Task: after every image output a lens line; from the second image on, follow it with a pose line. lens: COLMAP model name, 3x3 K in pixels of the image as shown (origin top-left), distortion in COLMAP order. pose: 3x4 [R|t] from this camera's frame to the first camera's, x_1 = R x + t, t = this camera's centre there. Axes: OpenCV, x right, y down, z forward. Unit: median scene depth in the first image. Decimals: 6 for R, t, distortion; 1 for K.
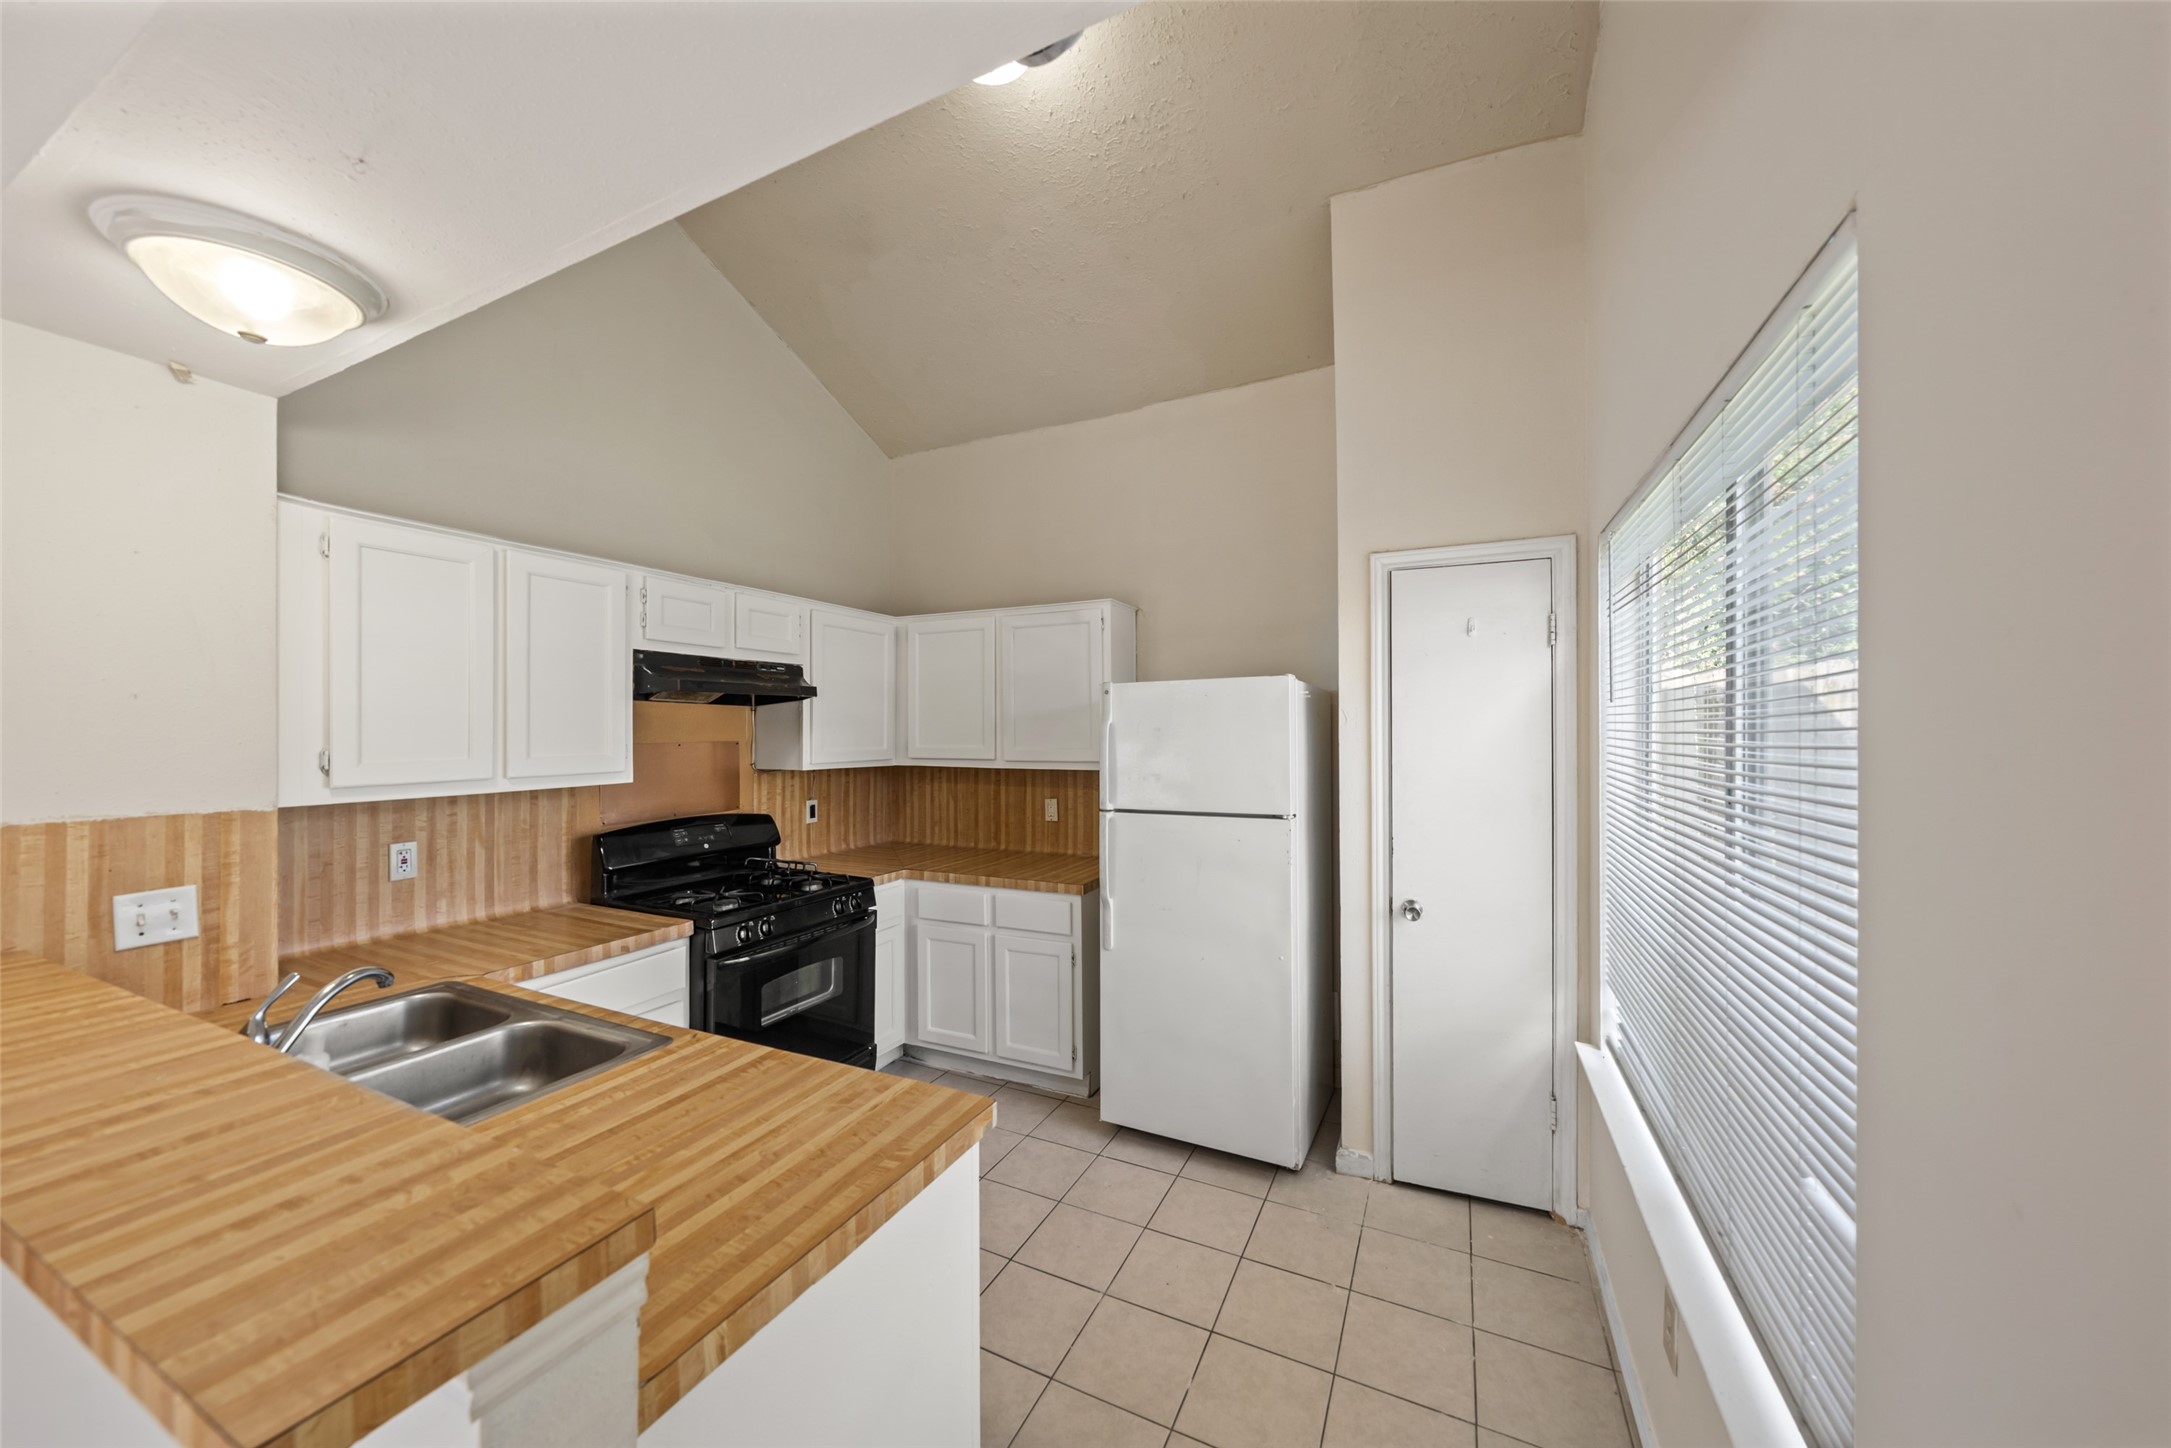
lens RADIAL K [[748.9, 0, 1096.7], [0, 748.9, 733.2], [0, 0, 1]] dist [-0.006156, 0.001258]
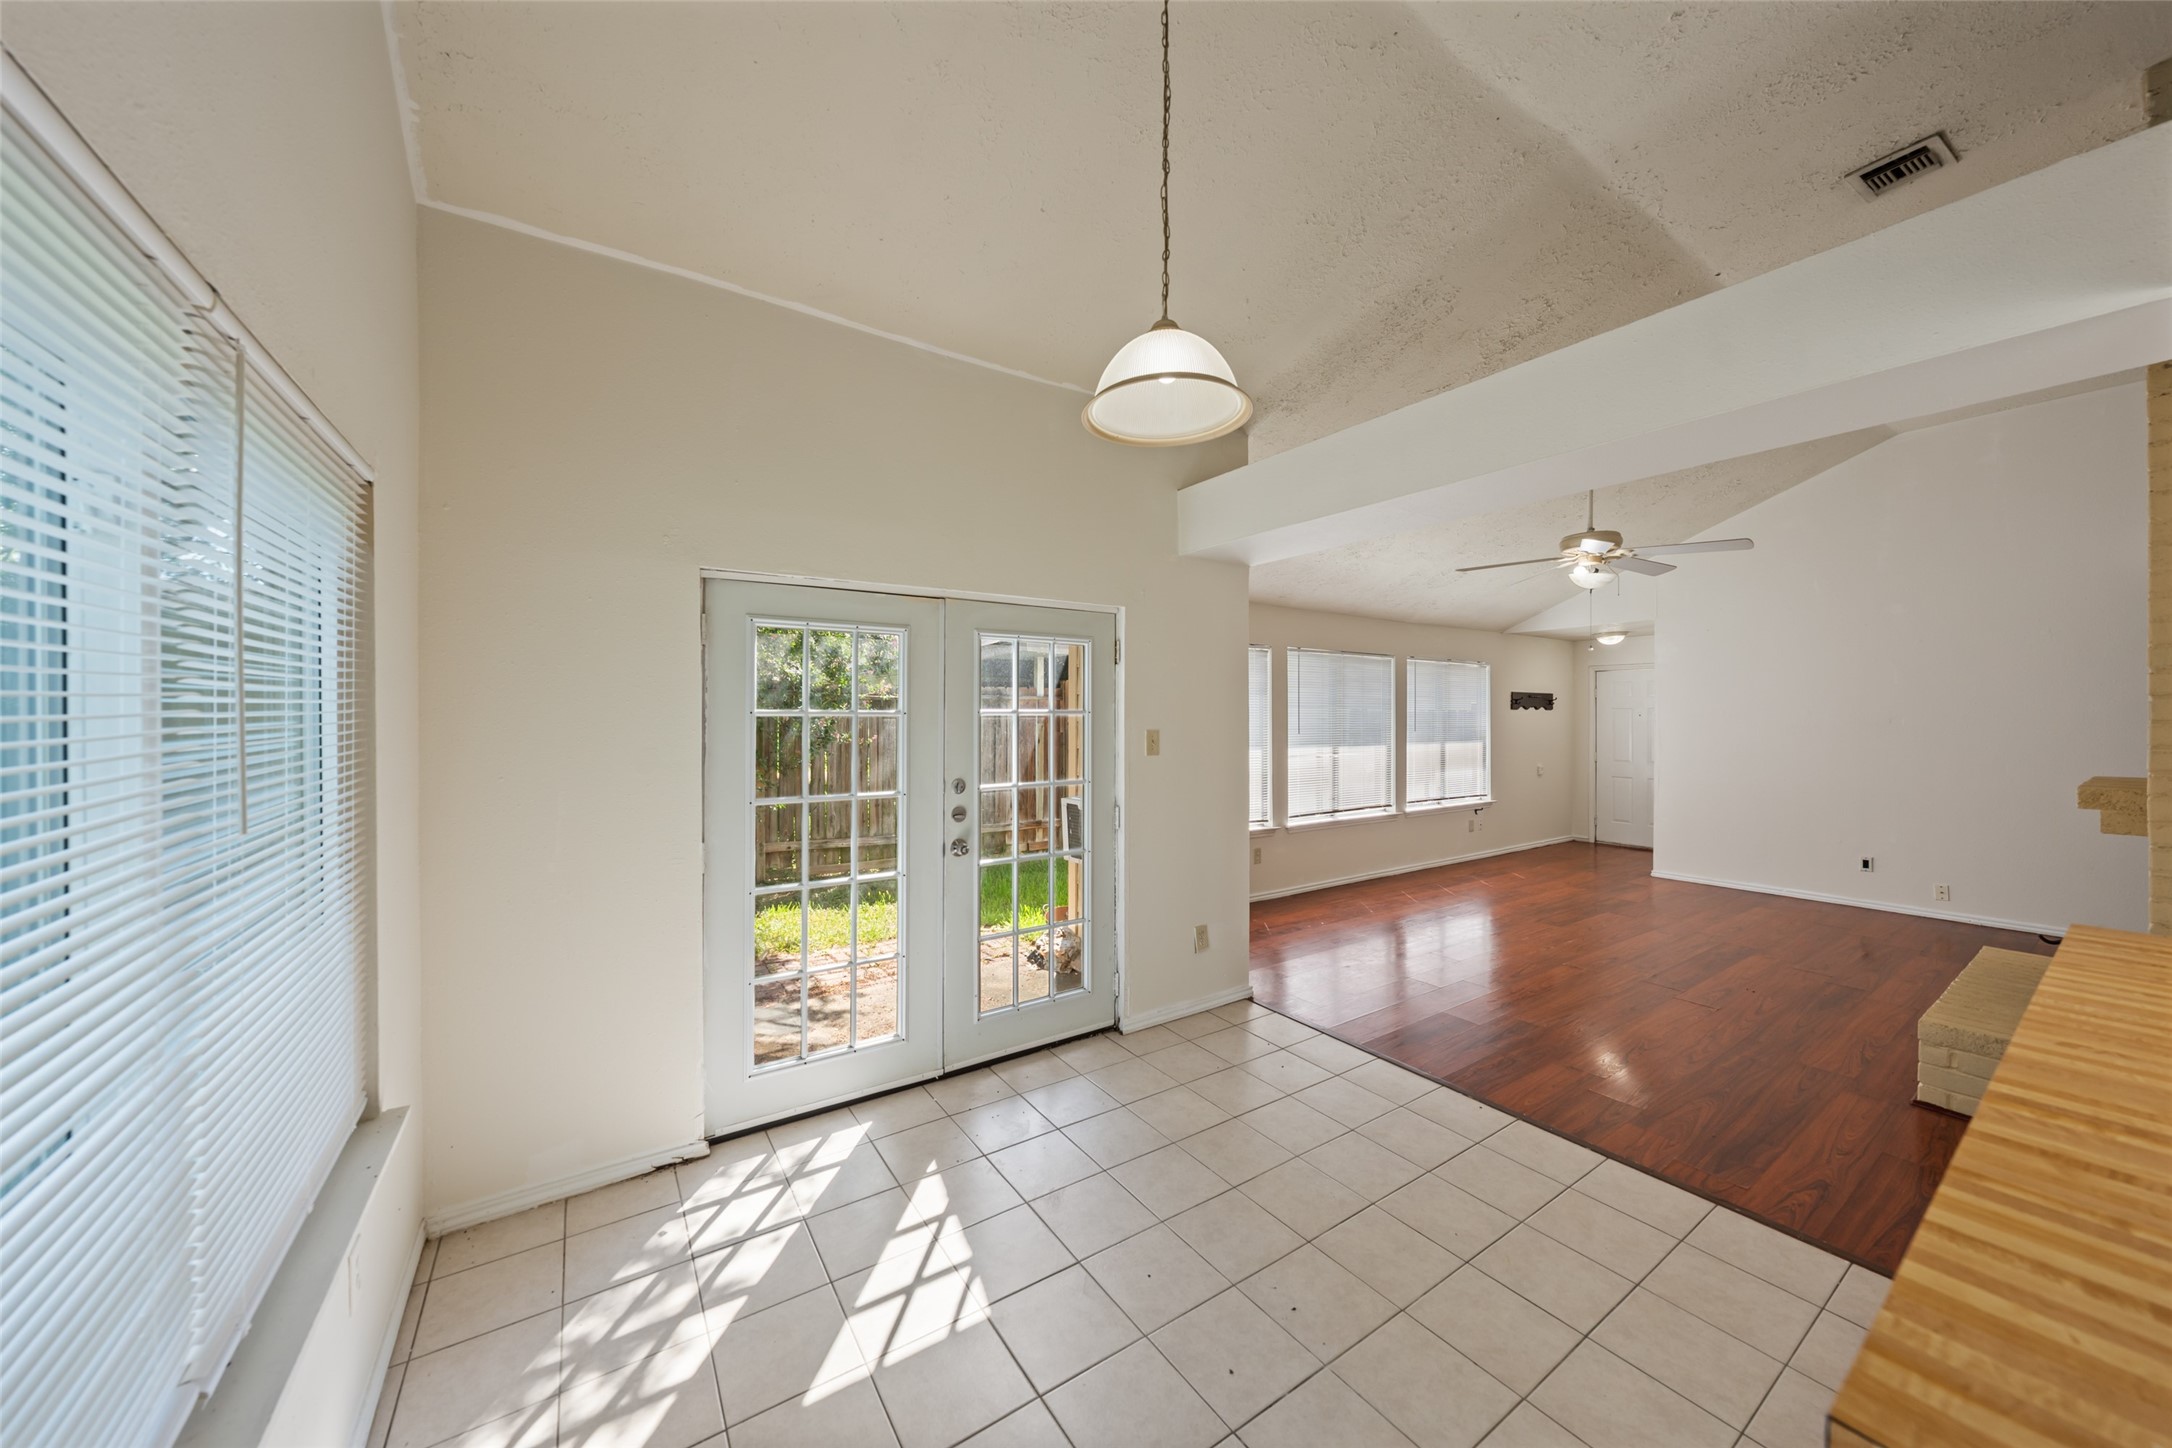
lens RADIAL K [[749.2, 0, 1077.9], [0, 749.2, 716.4], [0, 0, 1]] dist [-0.006156, 0.001258]
pose [[-0.525960, 0.007121, -0.850479, 0.049632], [0.000997, 0.999969, 0.007756, -0.001626], [0.850509, 0.003232, -0.525951, 0.117698]]
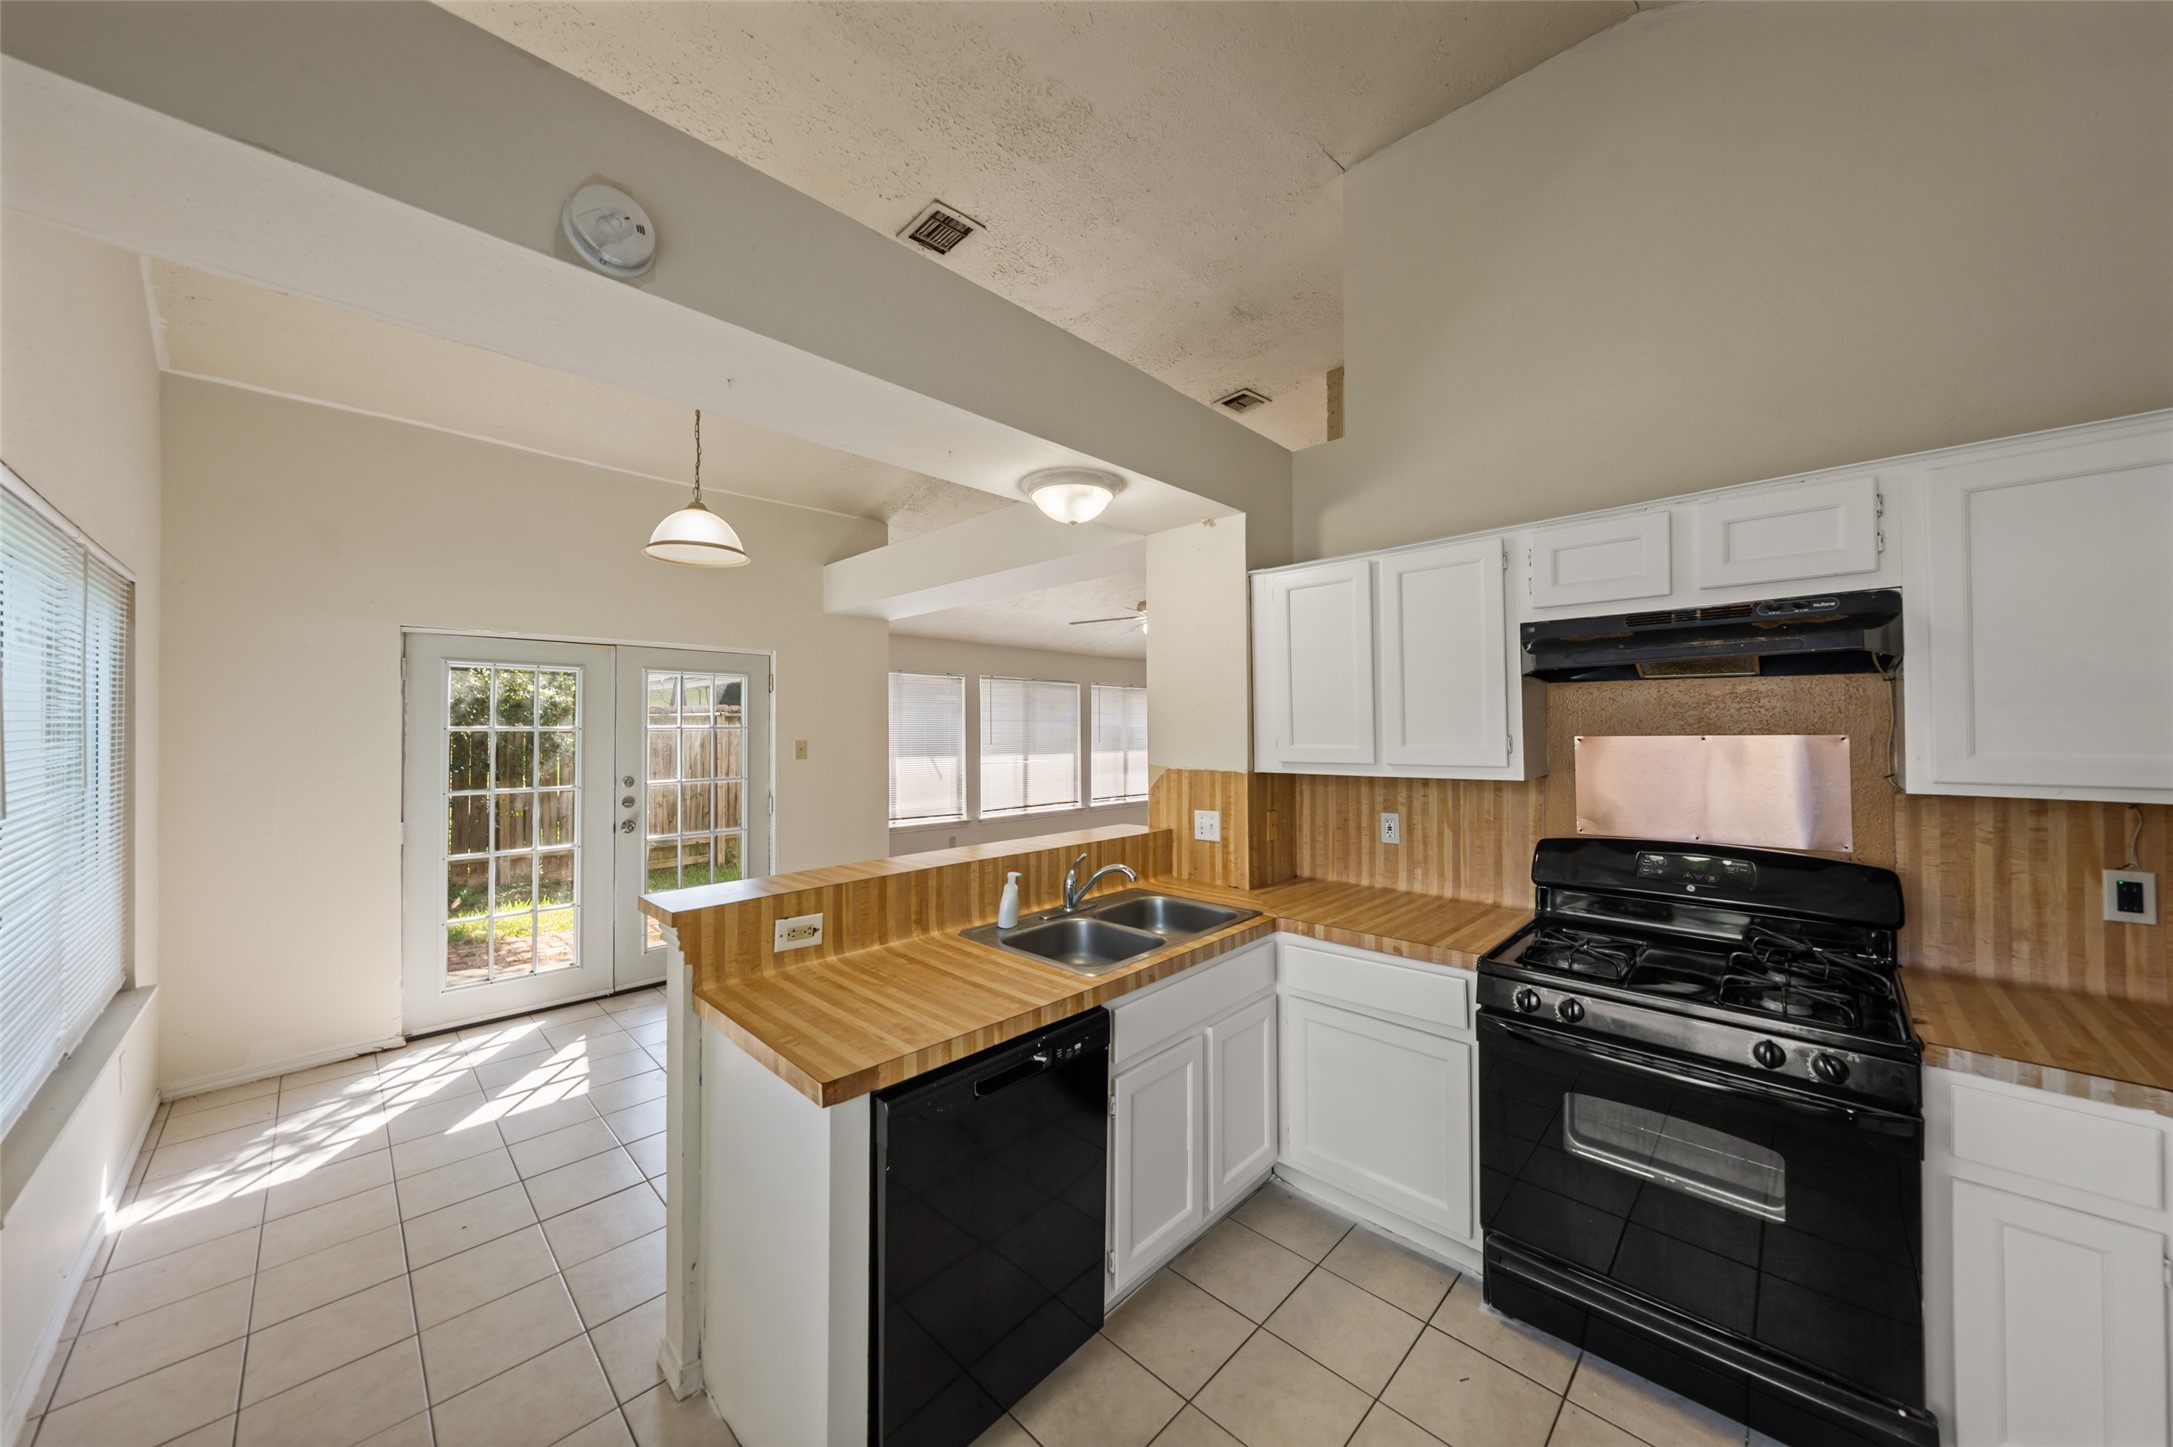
lens RADIAL K [[749.6, 0, 1083.9], [0, 749.6, 723.0], [0, 0, 1]] dist [-0.006156, 0.001258]
pose [[-0.333977, -0.003099, -0.942576, 0.370183], [0.004179, 0.999980, -0.004768, 0.002502], [0.942572, -0.005531, -0.333958, 0.875790]]
